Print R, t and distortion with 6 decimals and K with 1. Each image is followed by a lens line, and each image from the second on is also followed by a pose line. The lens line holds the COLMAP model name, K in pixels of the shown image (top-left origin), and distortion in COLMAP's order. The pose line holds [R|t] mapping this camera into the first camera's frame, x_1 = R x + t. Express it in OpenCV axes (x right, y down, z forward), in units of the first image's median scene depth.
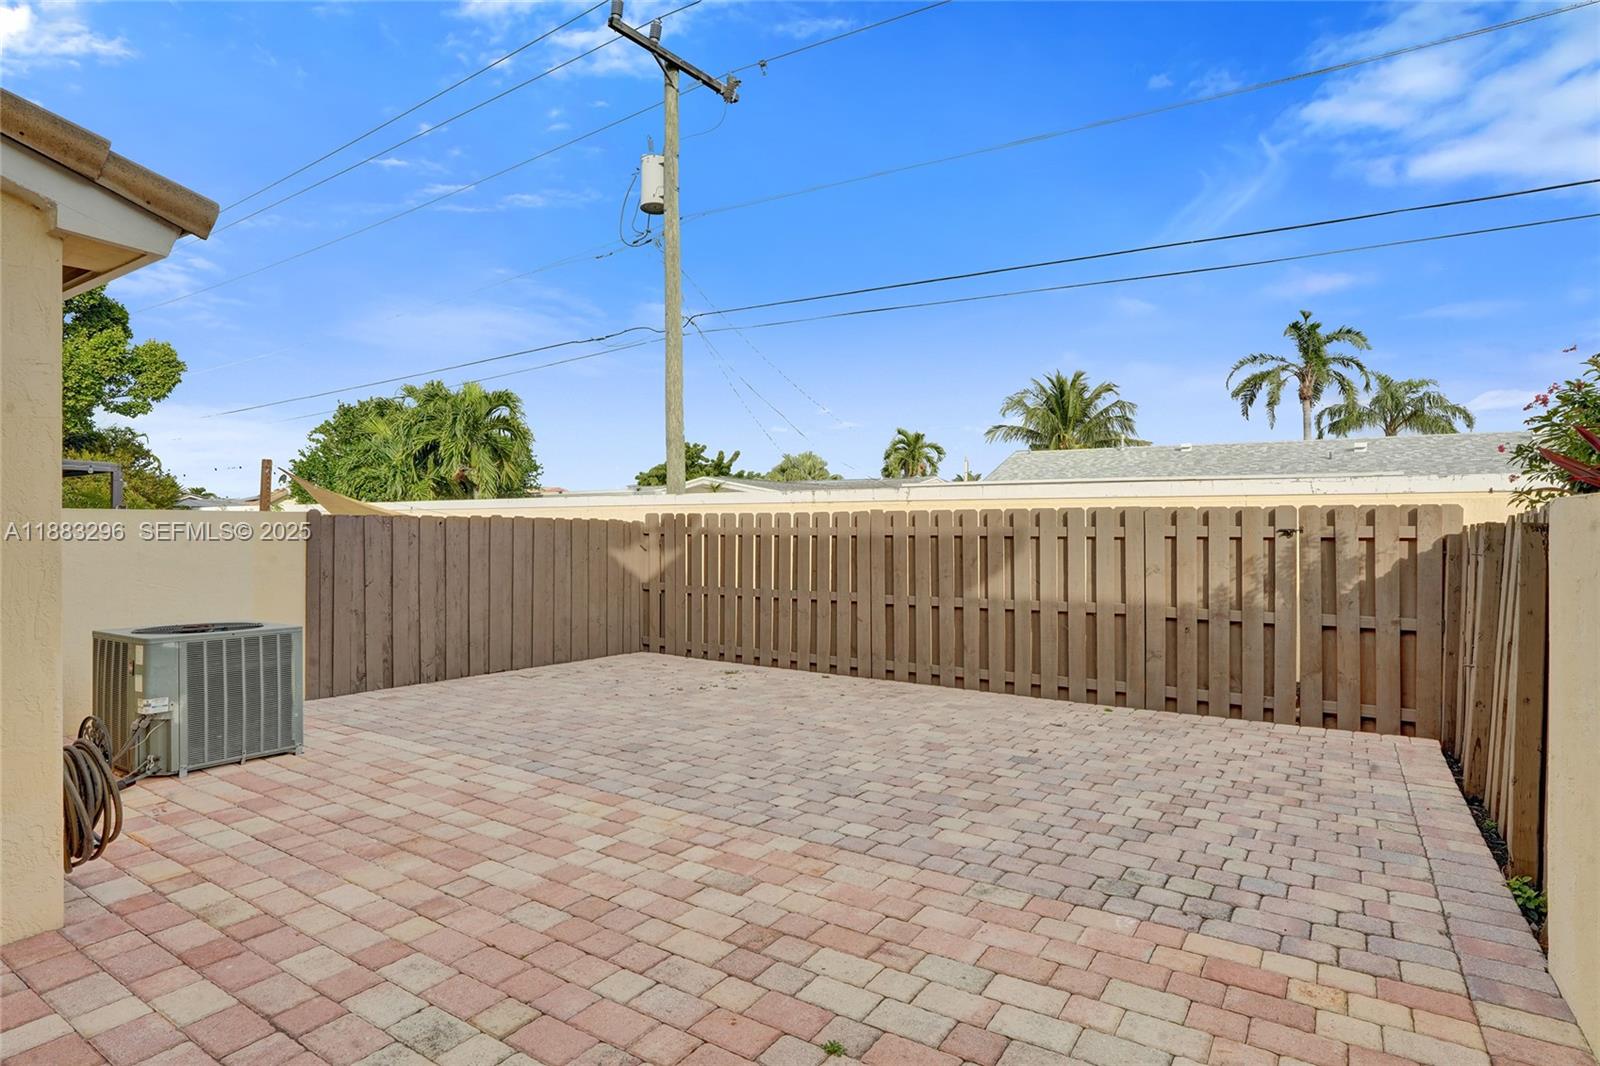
lens RADIAL K [[846.8, 0, 809.4], [0, 846.8, 524.2], [0, 0, 1]] dist [-0.049652, 0.029000]
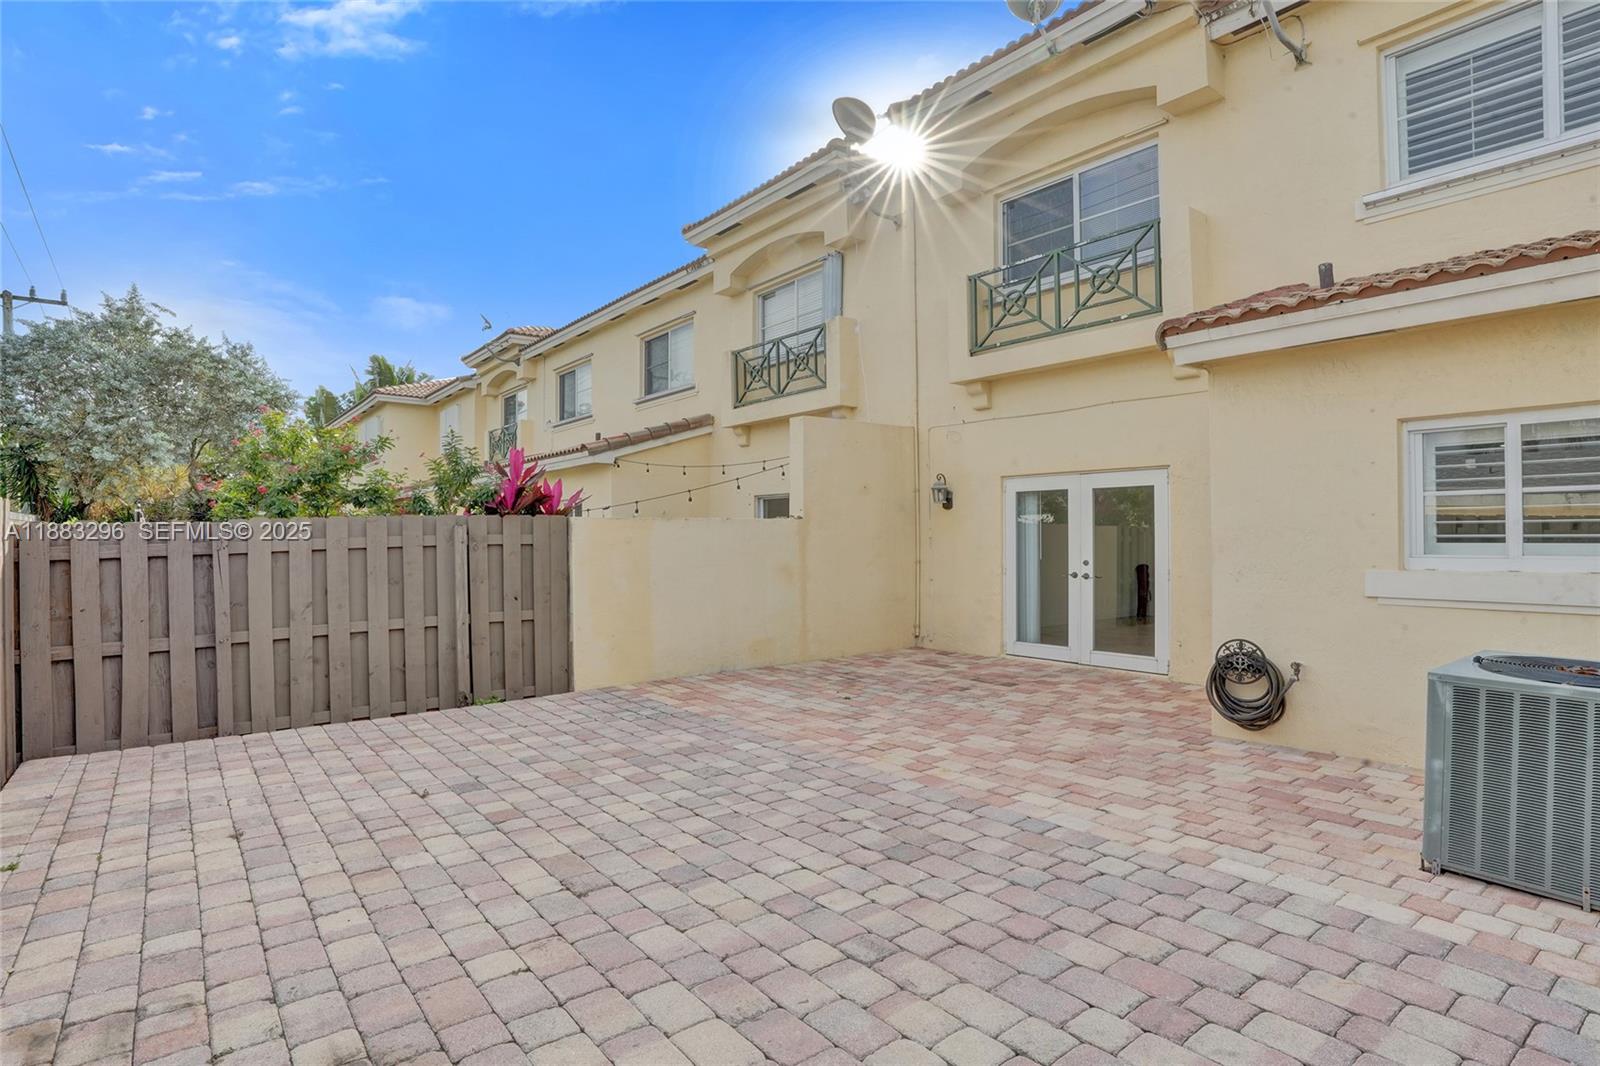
lens RADIAL K [[850.0, 0, 802.0], [0, 850.0, 532.4], [0, 0, 1]] dist [-0.075697, 0.032215]
pose [[-0.942226, 0.002719, 0.334967, -0.471690], [0.000008, 0.999967, -0.008094, 0.028491], [-0.334978, -0.007624, -0.942195, 2.205844]]
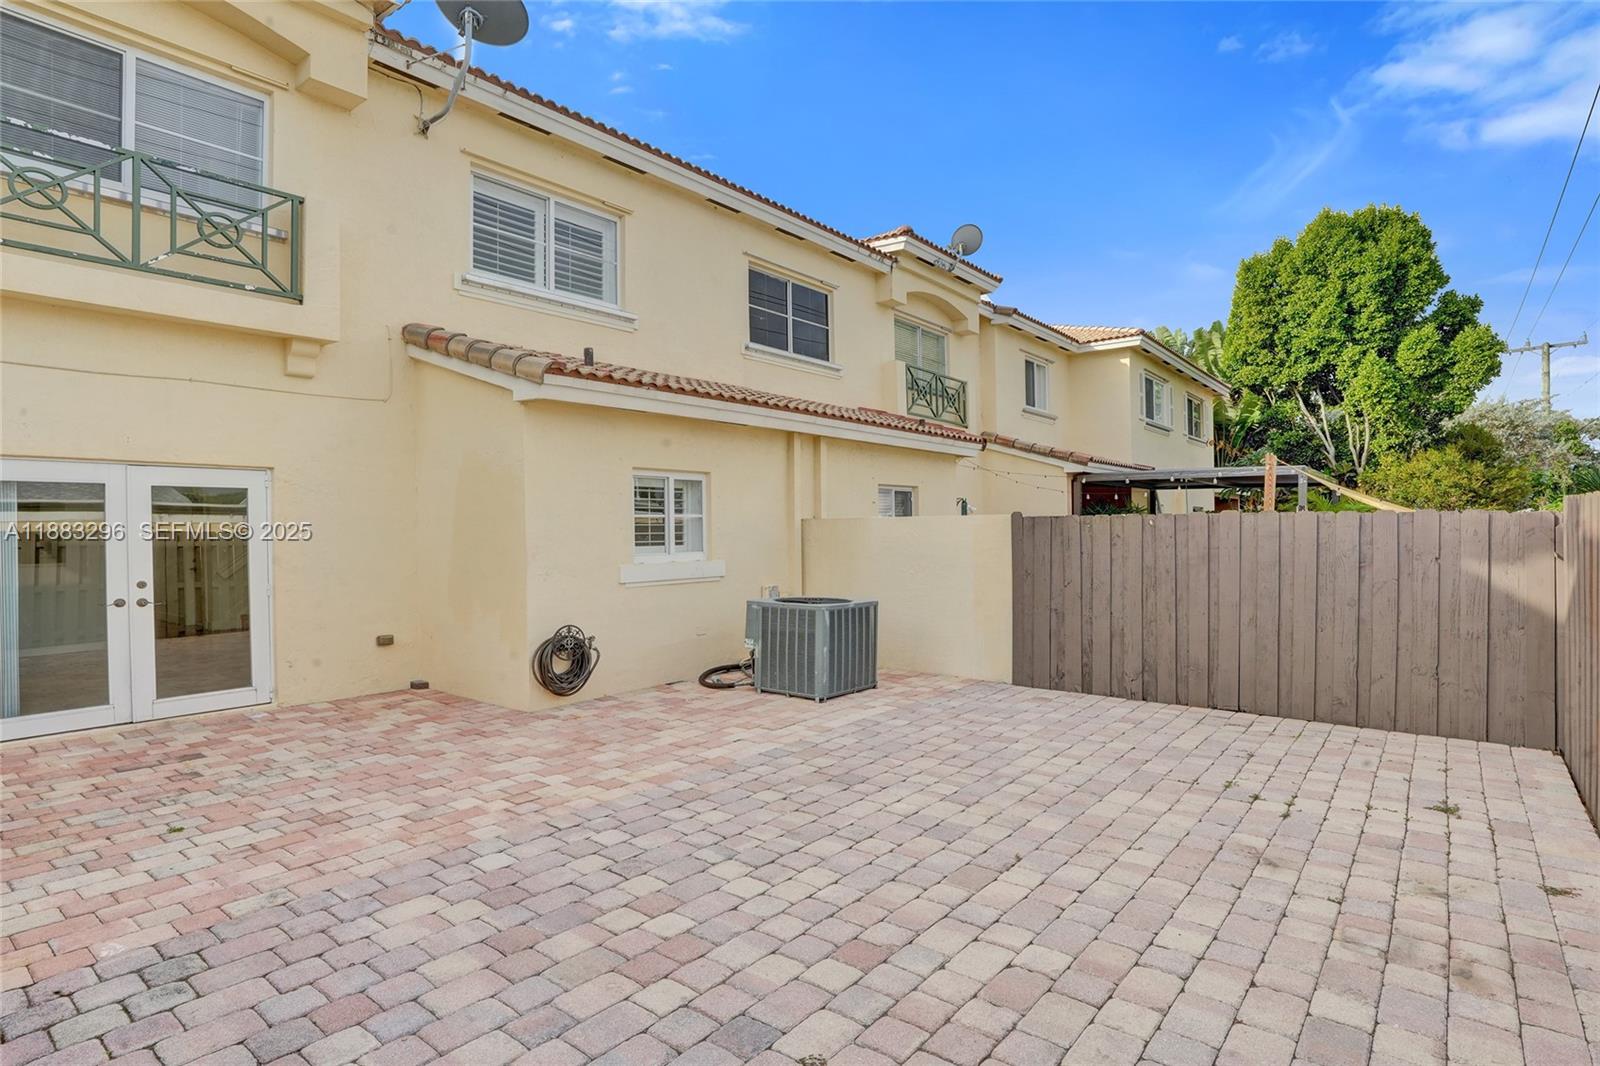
lens RADIAL K [[850.0, 0, 802.0], [0, 850.0, 532.4], [0, 0, 1]] dist [-0.075697, 0.032215]
pose [[-0.098882, 0.000857, -0.995099, 0.906575], [0.014146, 0.999900, -0.000545, 0.008959], [0.994999, -0.014130, -0.098884, 1.396437]]
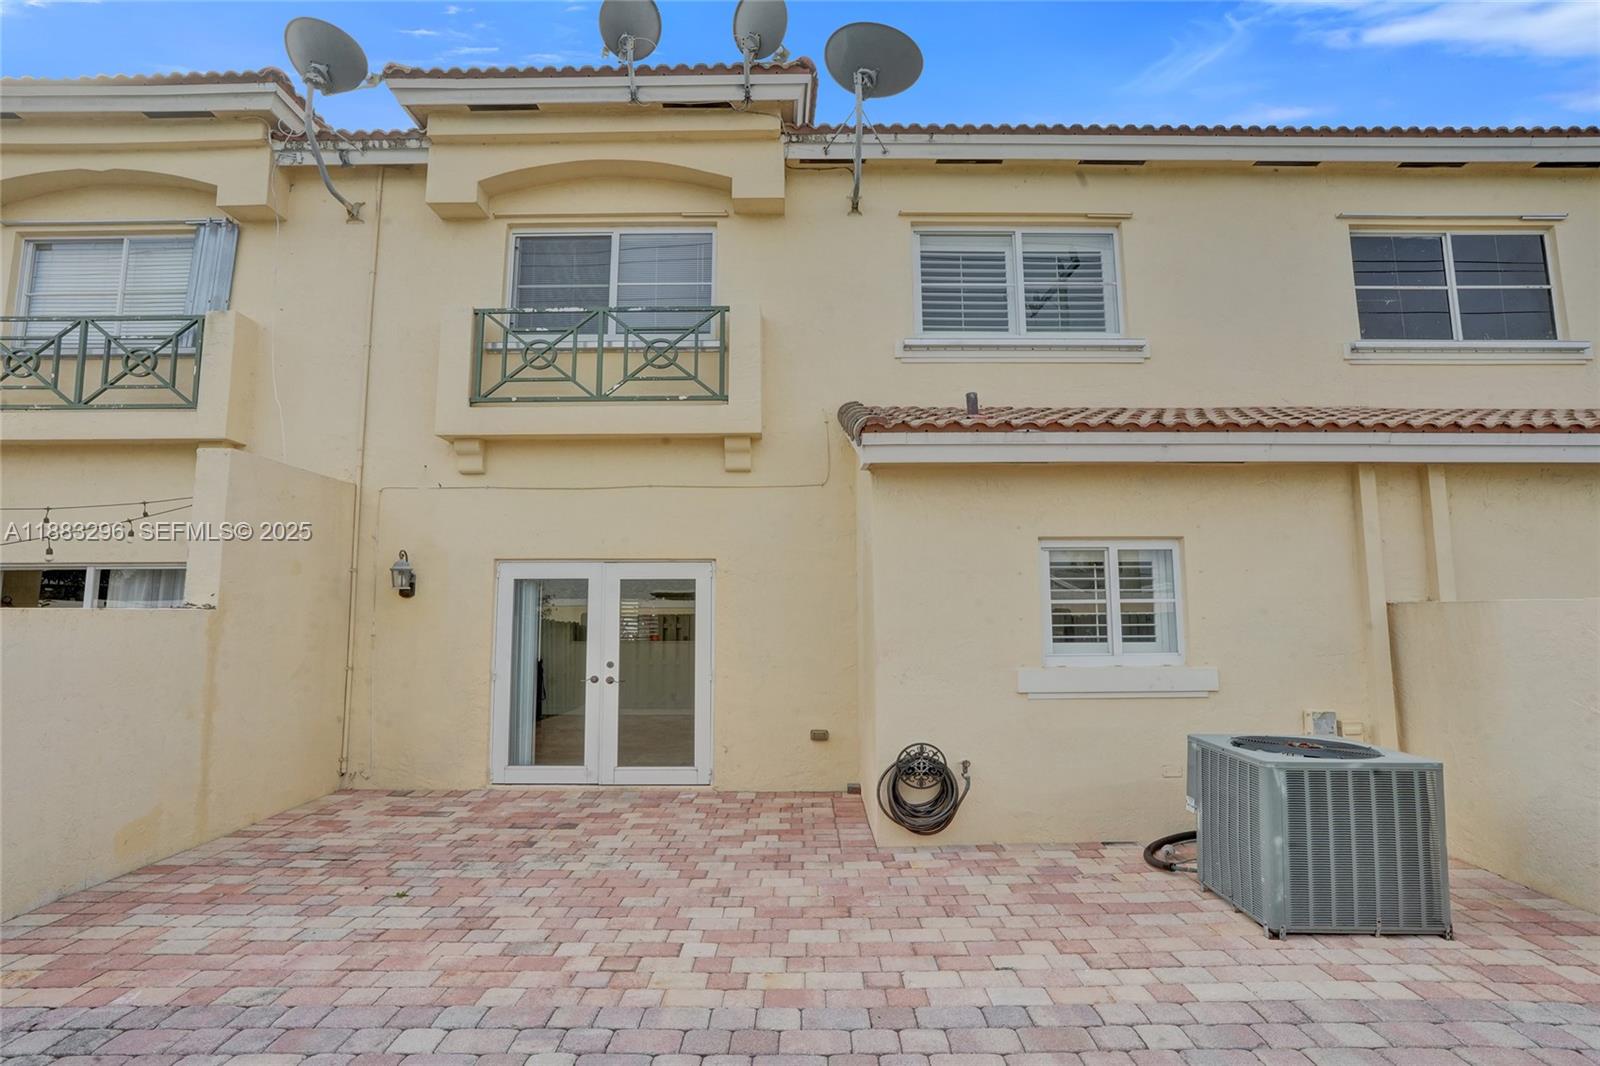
lens RADIAL K [[852.4, 0, 803.0], [0, 852.4, 508.5], [0, 0, 1]] dist [-0.055009, 0.030389]
pose [[-0.844373, -0.066921, -0.531560, 0.187696], [0.003659, 0.991425, -0.130629, -0.005017], [0.535744, -0.112244, -0.836887, 1.808213]]
